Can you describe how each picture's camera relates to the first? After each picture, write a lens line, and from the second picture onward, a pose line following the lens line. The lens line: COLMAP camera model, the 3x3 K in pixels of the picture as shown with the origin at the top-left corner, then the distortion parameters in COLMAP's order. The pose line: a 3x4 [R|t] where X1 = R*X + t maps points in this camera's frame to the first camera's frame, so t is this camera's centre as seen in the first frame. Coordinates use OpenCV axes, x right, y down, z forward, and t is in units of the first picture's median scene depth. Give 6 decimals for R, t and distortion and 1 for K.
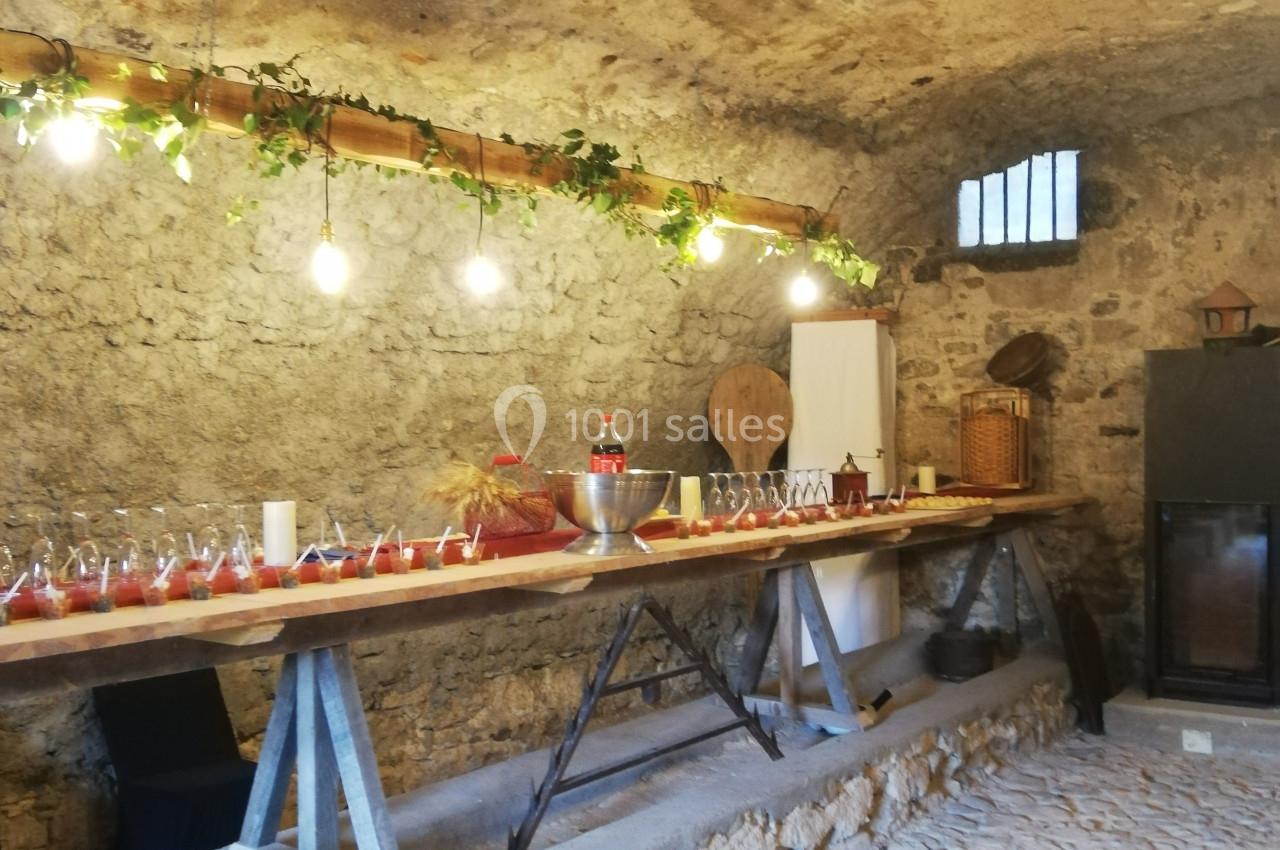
lens RADIAL K [[1275.1, 0, 645.2], [0, 1275.1, 429.1], [0, 0, 1]] dist [0.141567, -0.286115]
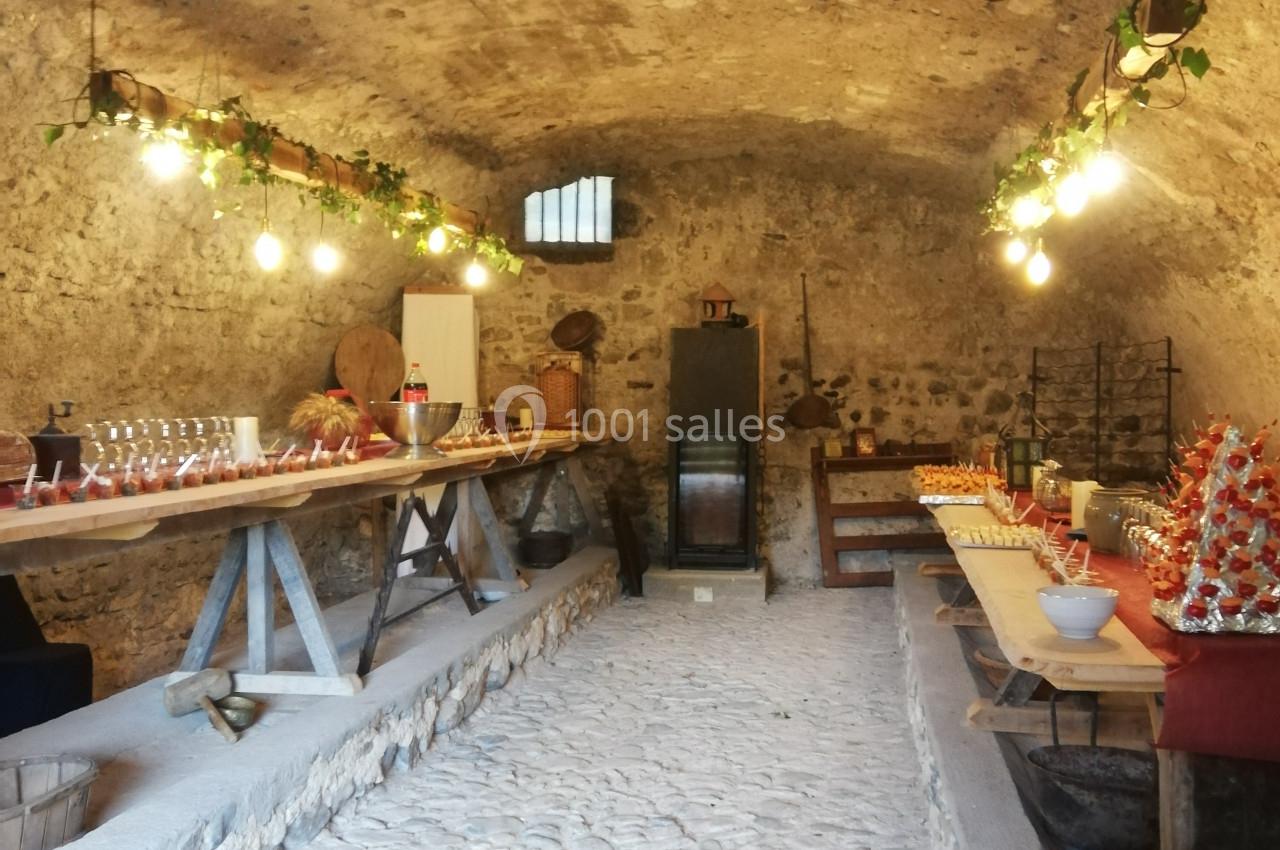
lens RADIAL K [[1275.1, 0, 645.2], [0, 1275.1, 429.1], [0, 0, 1]] dist [0.141567, -0.286115]
pose [[0.885867, -0.002095, 0.463934, -0.328085], [-0.011246, 0.999599, 0.025987, 0.016468], [-0.463803, -0.028239, 0.885488, -0.269403]]
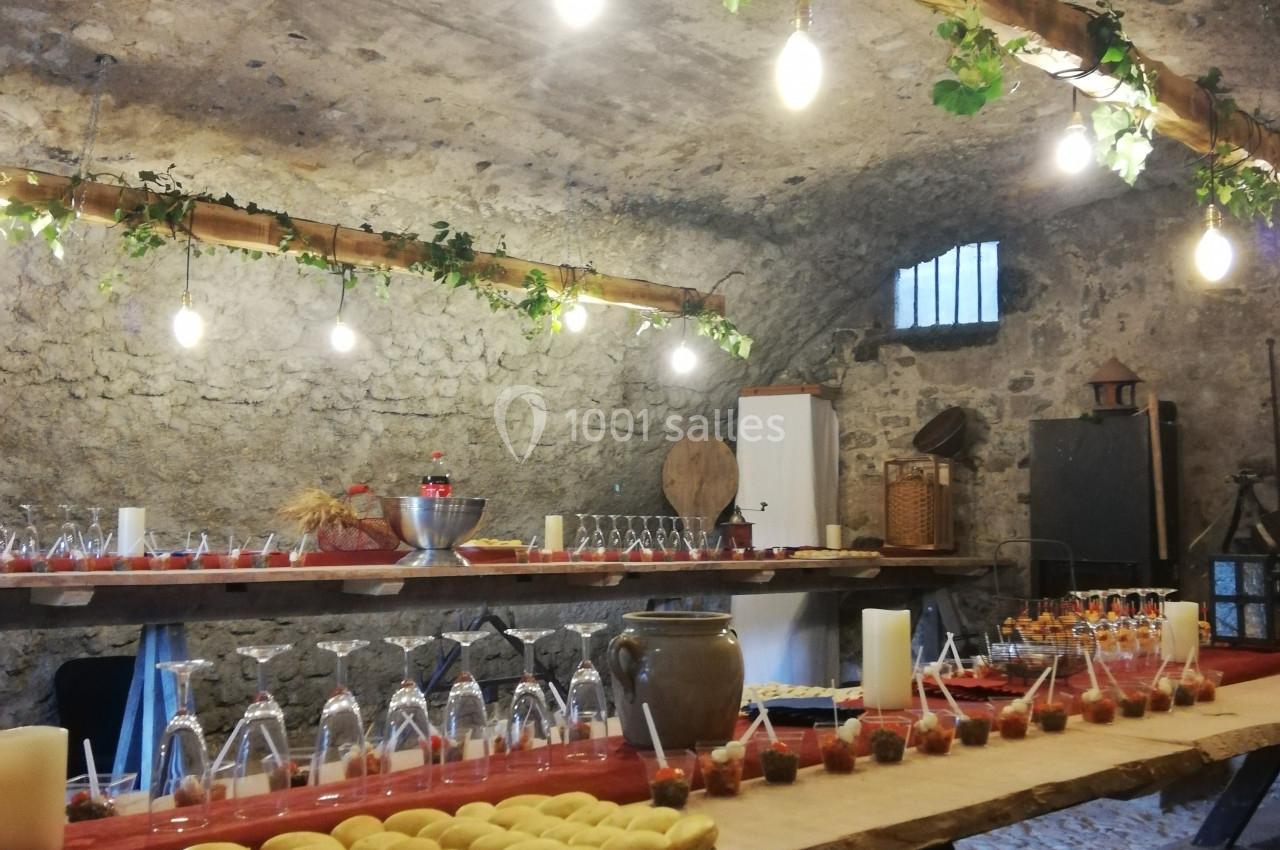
lens RADIAL K [[1275.1, 0, 645.2], [0, 1275.1, 429.1], [0, 0, 1]] dist [0.141567, -0.286115]
pose [[0.991812, 0.008359, -0.127436, 0.226626], [-0.018425, 0.996782, -0.078014, 0.041112], [0.126374, 0.079724, 0.988774, -0.122301]]
